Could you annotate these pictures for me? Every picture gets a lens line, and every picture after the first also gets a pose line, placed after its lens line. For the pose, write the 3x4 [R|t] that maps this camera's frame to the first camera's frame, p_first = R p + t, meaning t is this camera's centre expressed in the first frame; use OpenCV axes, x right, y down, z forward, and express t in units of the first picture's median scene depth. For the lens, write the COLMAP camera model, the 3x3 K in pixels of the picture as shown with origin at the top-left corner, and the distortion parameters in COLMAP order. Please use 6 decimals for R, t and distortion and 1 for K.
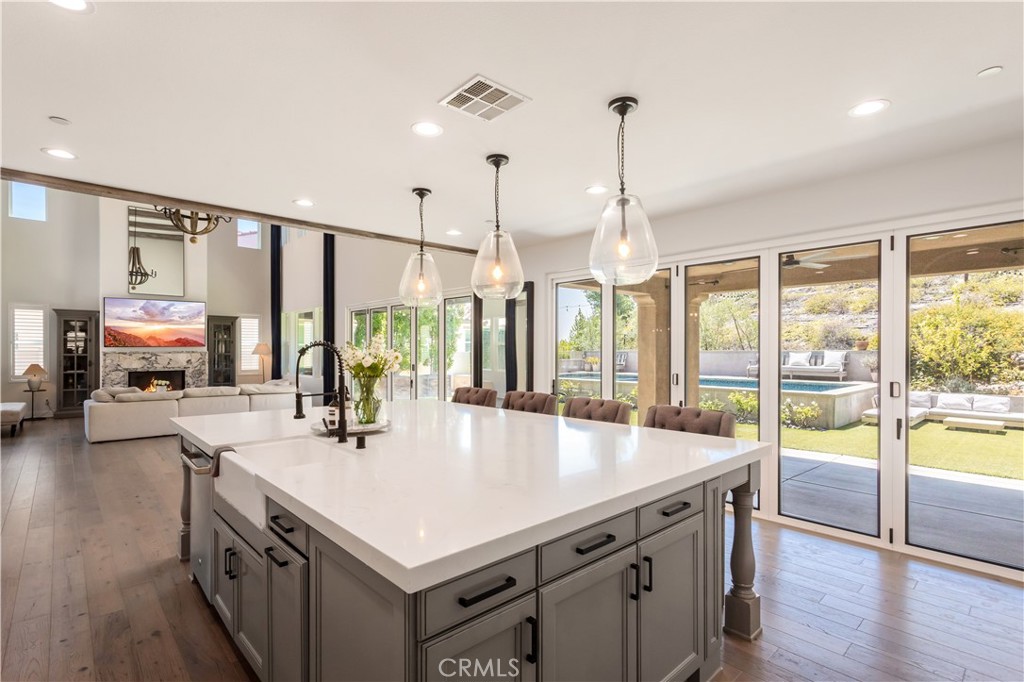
lens RADIAL K [[488.7, 0, 512.7], [0, 488.7, 349.7], [0, 0, 1]] dist [0.002930, 0.000542]
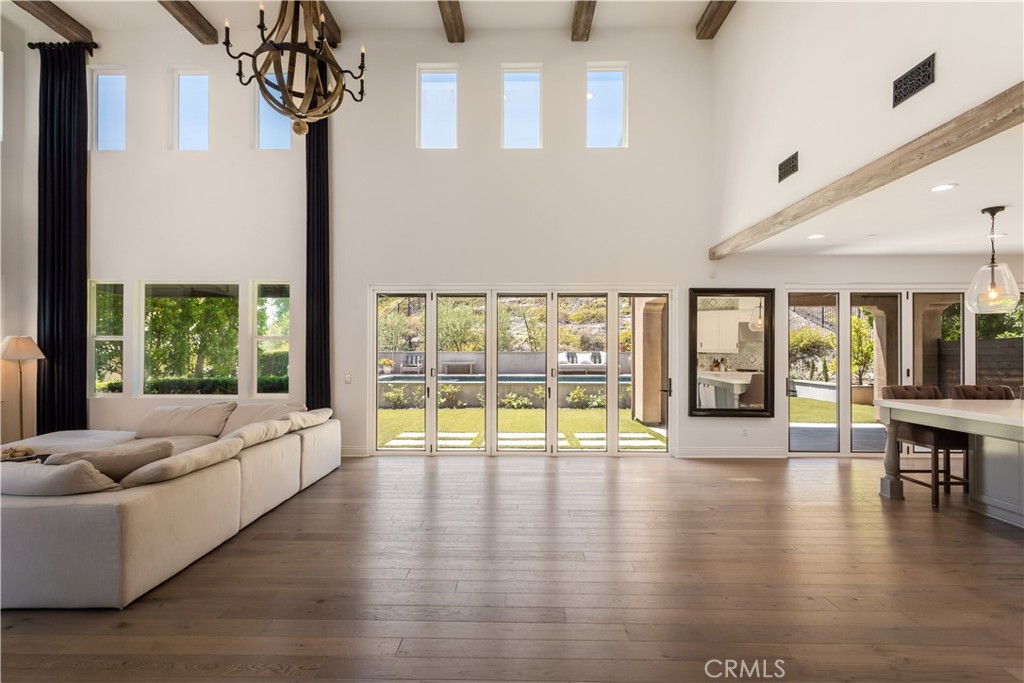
lens RADIAL K [[485.4, 0, 510.2], [0, 485.4, 348.5], [0, 0, 1]] dist [0.000752, 0.000641]
pose [[0.691265, 0.005944, 0.722577, -0.629557], [-0.003456, 0.999982, -0.004919, 0.000061], [-0.722593, 0.000903, 0.691273, 0.373729]]
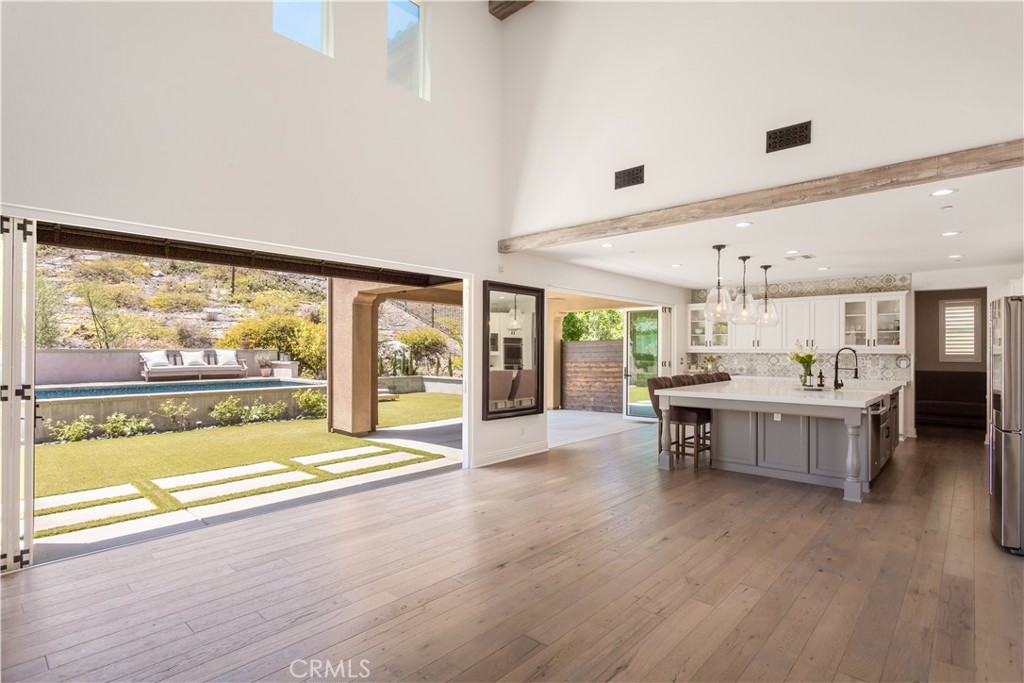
lens RADIAL K [[506.4, 0, 511.2], [0, 506.4, 348.2], [0, 0, 1]] dist [-0.005212, -0.000154]
pose [[-0.082743, 0.003775, 0.996564, -0.617132], [-0.004581, 0.999981, -0.004169, 0.000662], [-0.996560, -0.004910, -0.082724, 0.643828]]
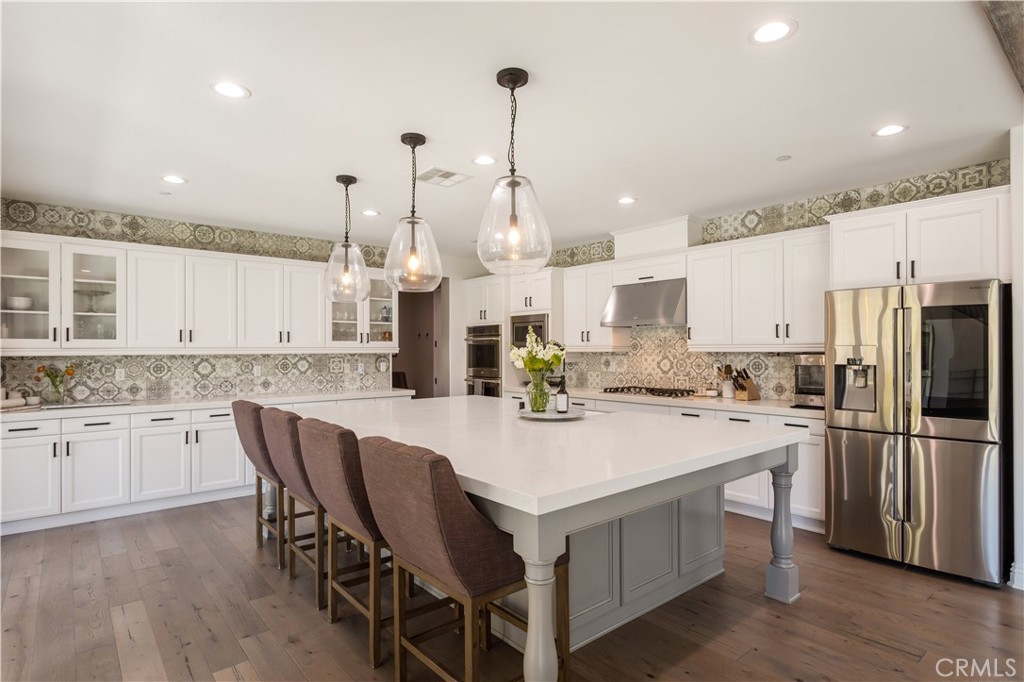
lens RADIAL K [[530.2, 0, 509.8], [0, 530.2, 350.2], [0, 0, 1]] dist [-0.000817, -0.000181]
pose [[-0.998768, 0.004658, 0.049414, -0.076593], [0.004596, 0.999988, -0.001374, 0.001253], [-0.049420, -0.001146, -0.998777, 0.591161]]
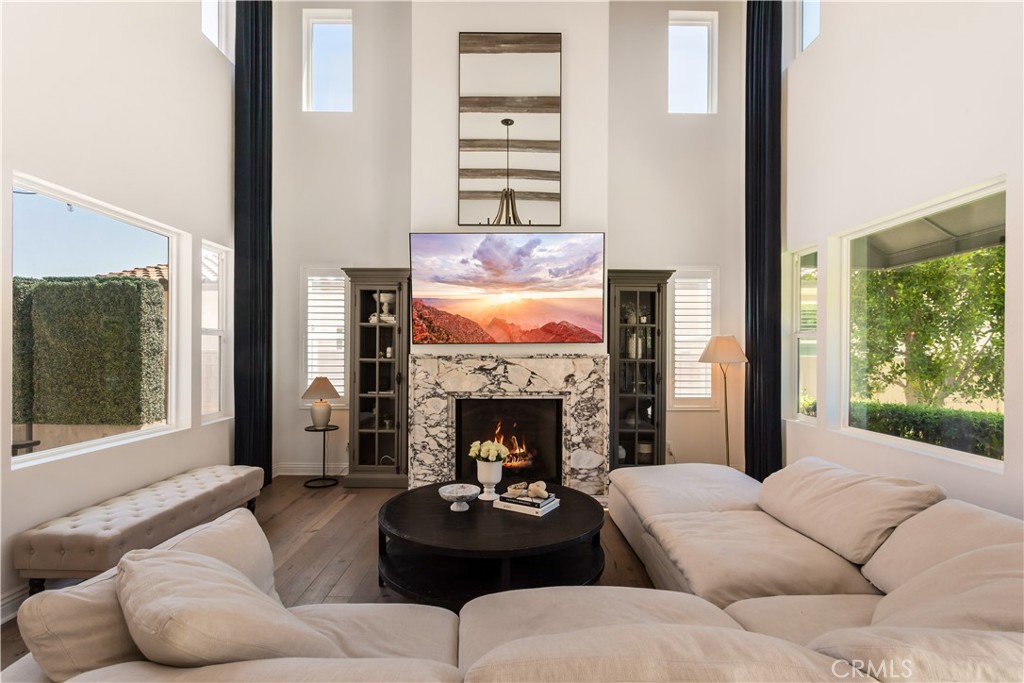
lens RADIAL K [[488.7, 0, 512.7], [0, 488.7, 350.2], [0, 0, 1]] dist [0.002930, 0.000542]
pose [[0.739871, 0.001572, -0.672747, -0.441690], [-0.003171, 0.999994, -0.001150, 0.000448], [0.672741, 0.002984, 0.739872, 0.697629]]
